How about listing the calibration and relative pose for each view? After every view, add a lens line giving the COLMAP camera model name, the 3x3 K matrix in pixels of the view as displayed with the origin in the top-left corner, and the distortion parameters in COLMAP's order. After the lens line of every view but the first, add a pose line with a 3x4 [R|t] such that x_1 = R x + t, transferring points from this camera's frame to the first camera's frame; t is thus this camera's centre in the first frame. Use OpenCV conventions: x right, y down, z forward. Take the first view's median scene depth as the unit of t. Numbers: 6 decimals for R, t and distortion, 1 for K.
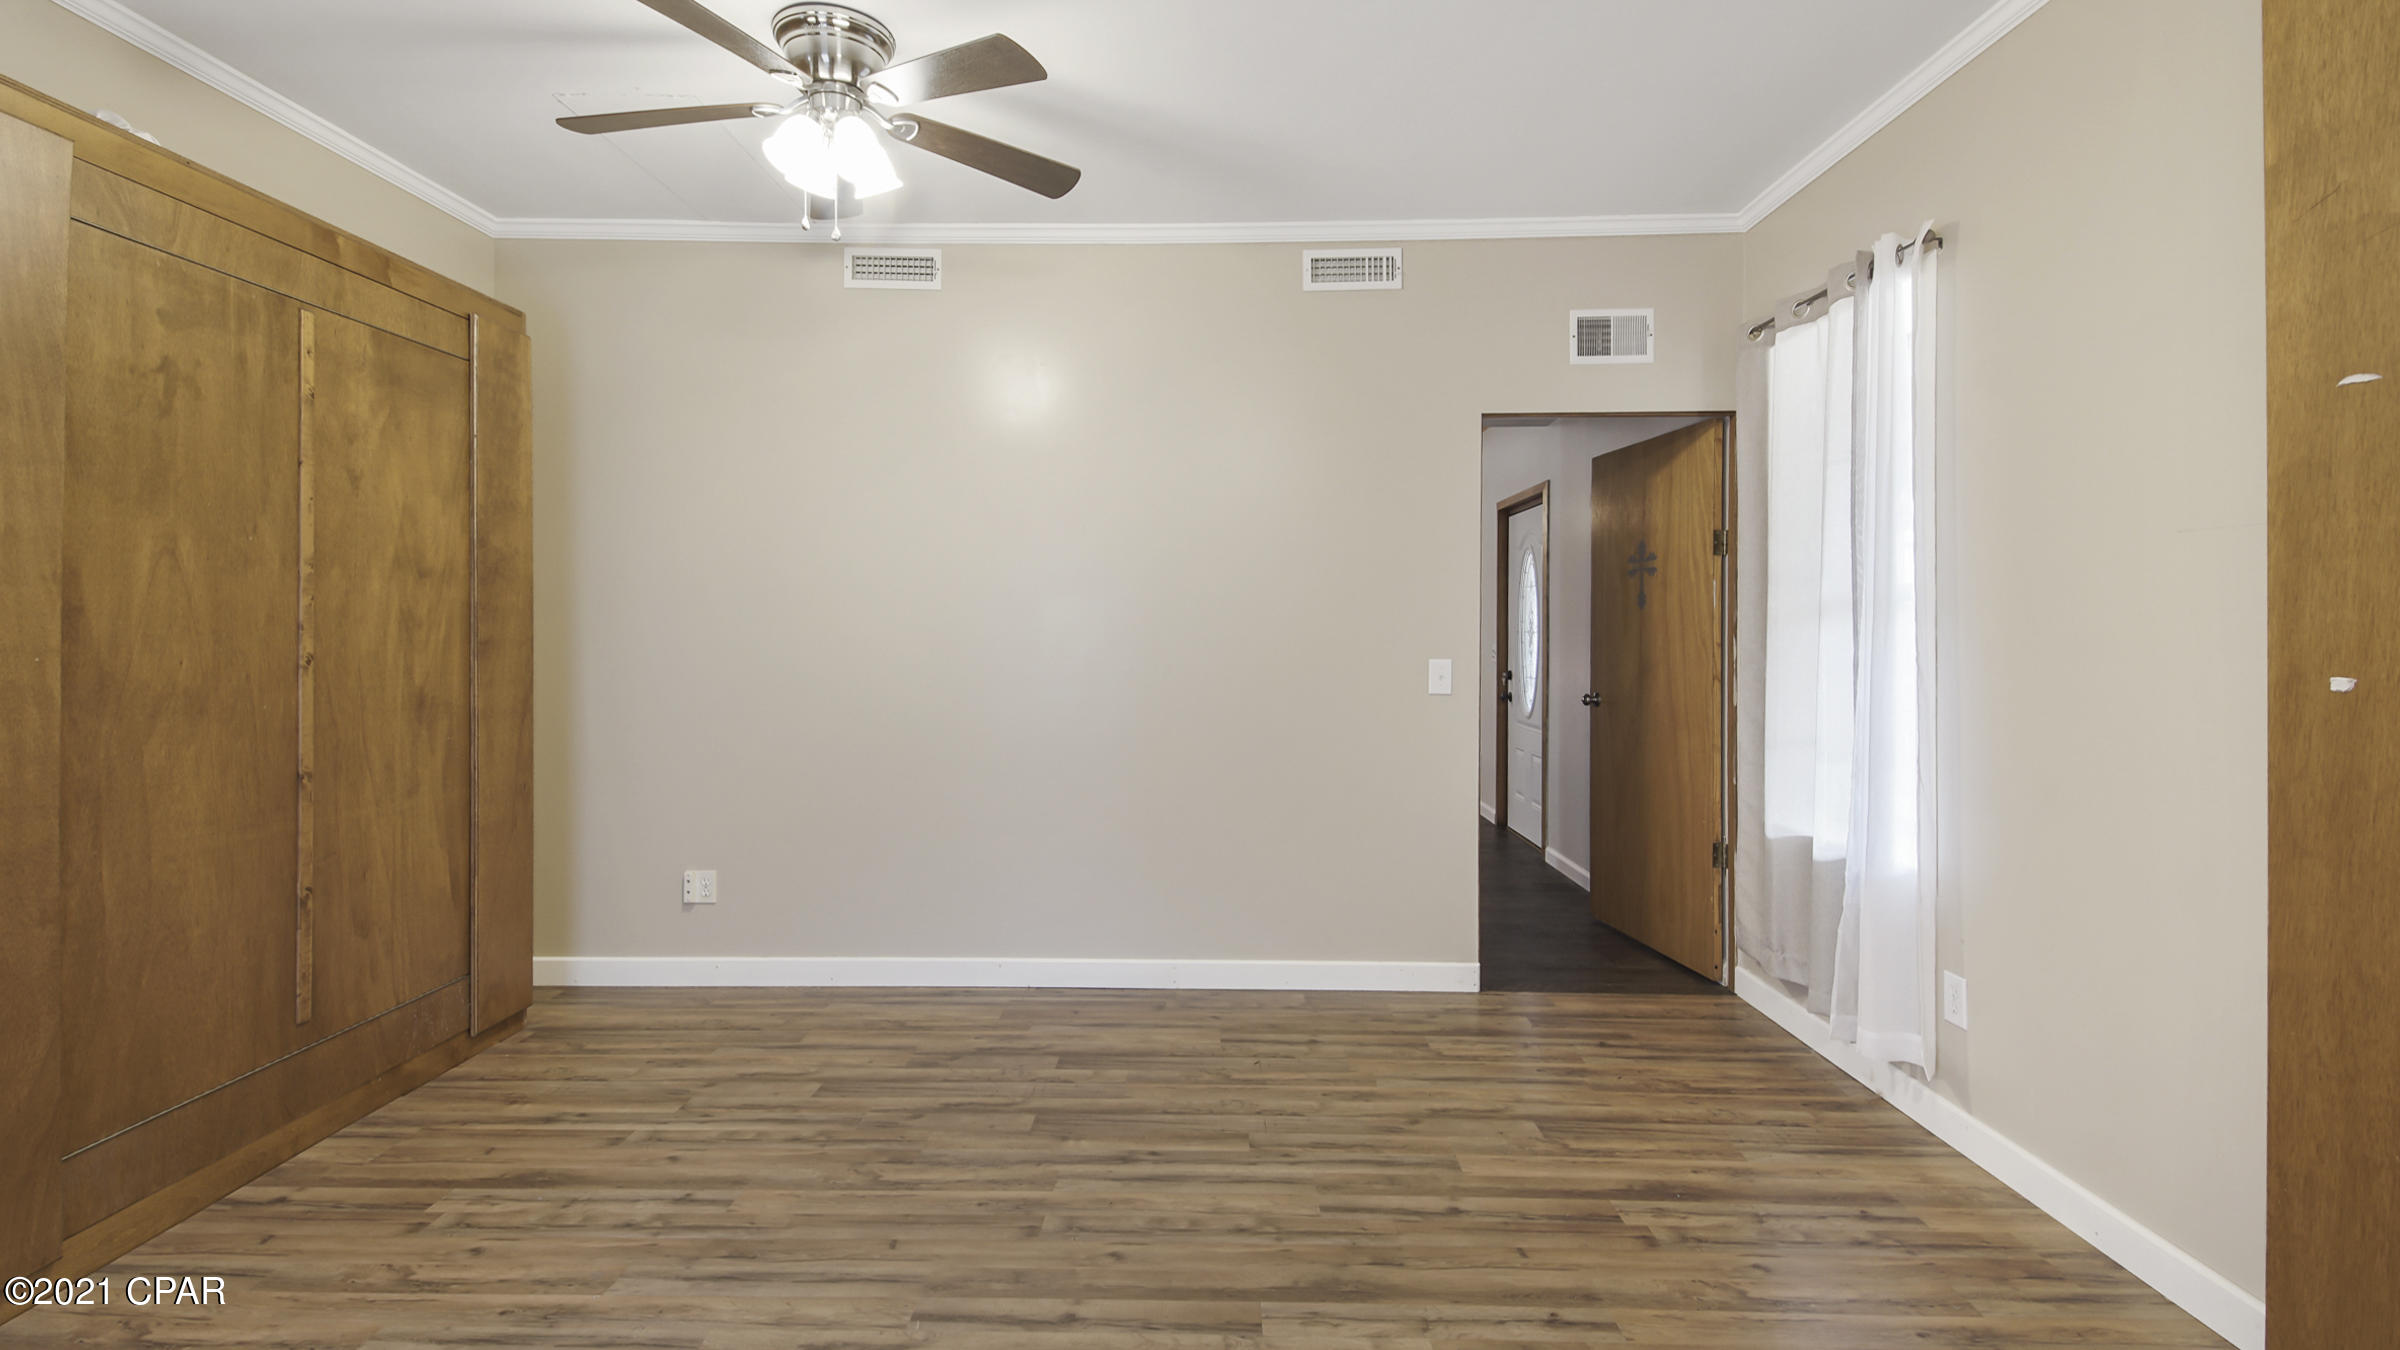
lens RADIAL K [[1078.7, 0, 1190.1], [0, 1078.7, 636.1], [0, 0, 1]] dist [0.001234, 0.000075]
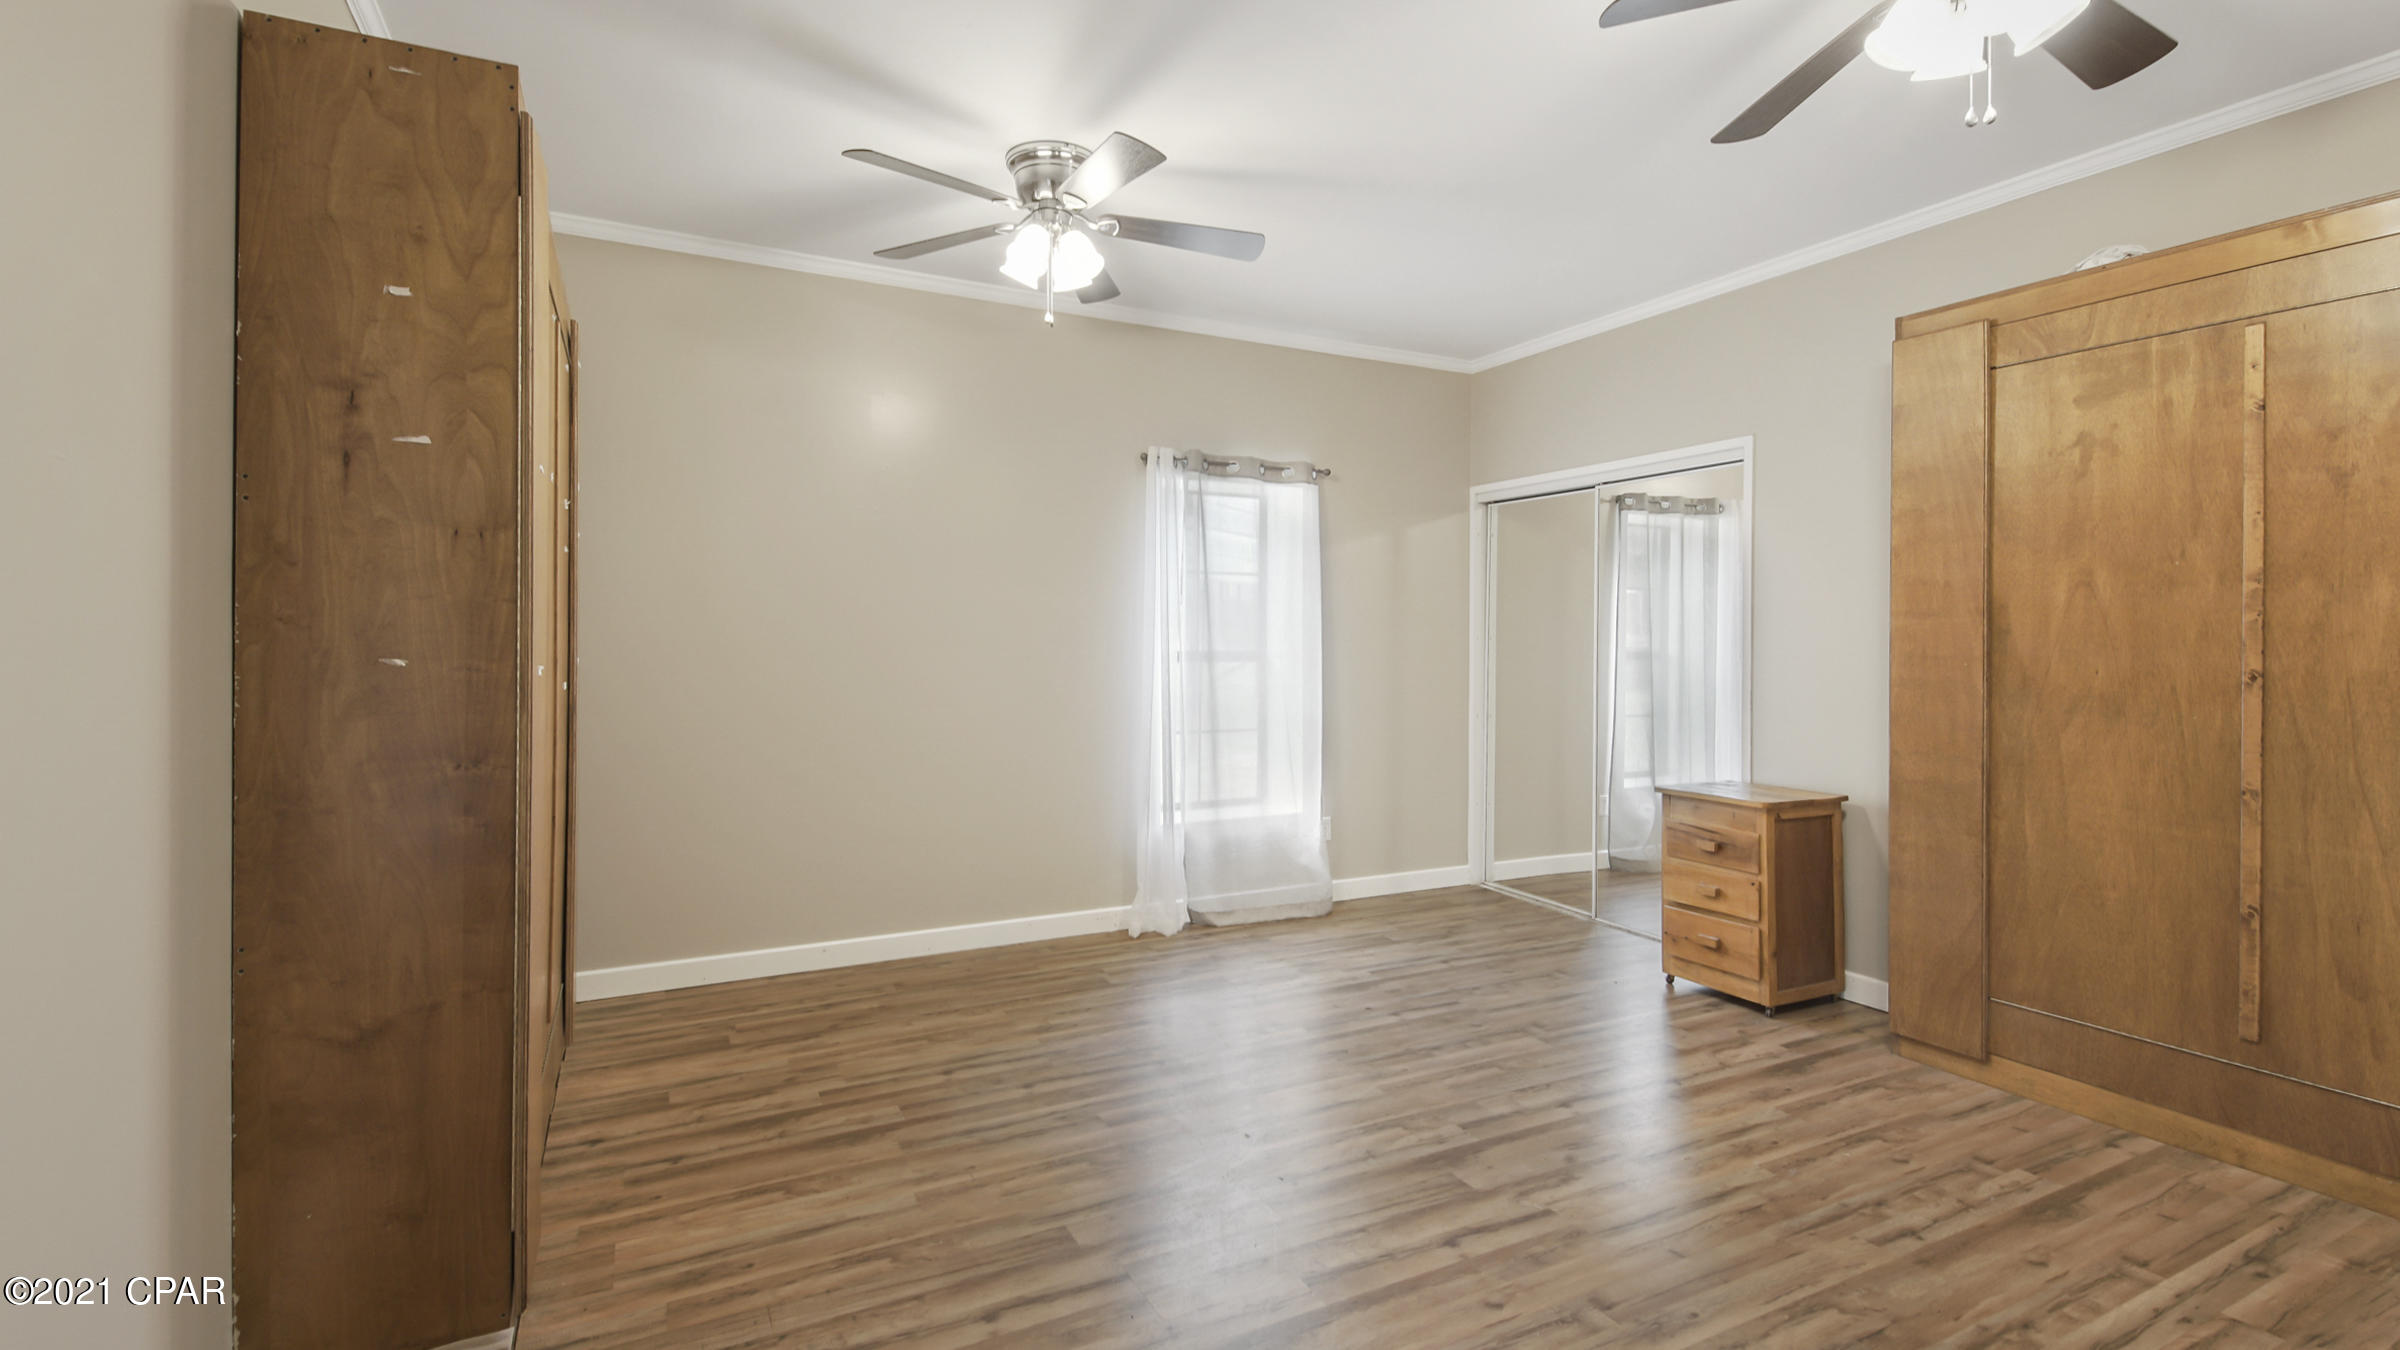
lens RADIAL K [[1078.7, 0, 1190.1], [0, 1078.7, 636.1], [0, 0, 1]] dist [0.001234, 0.000075]
pose [[-0.871045, -0.001457, -0.491201, 0.580807], [-0.002784, 0.999994, 0.001972, -0.016143], [0.491195, 0.003085, -0.871044, 1.545608]]
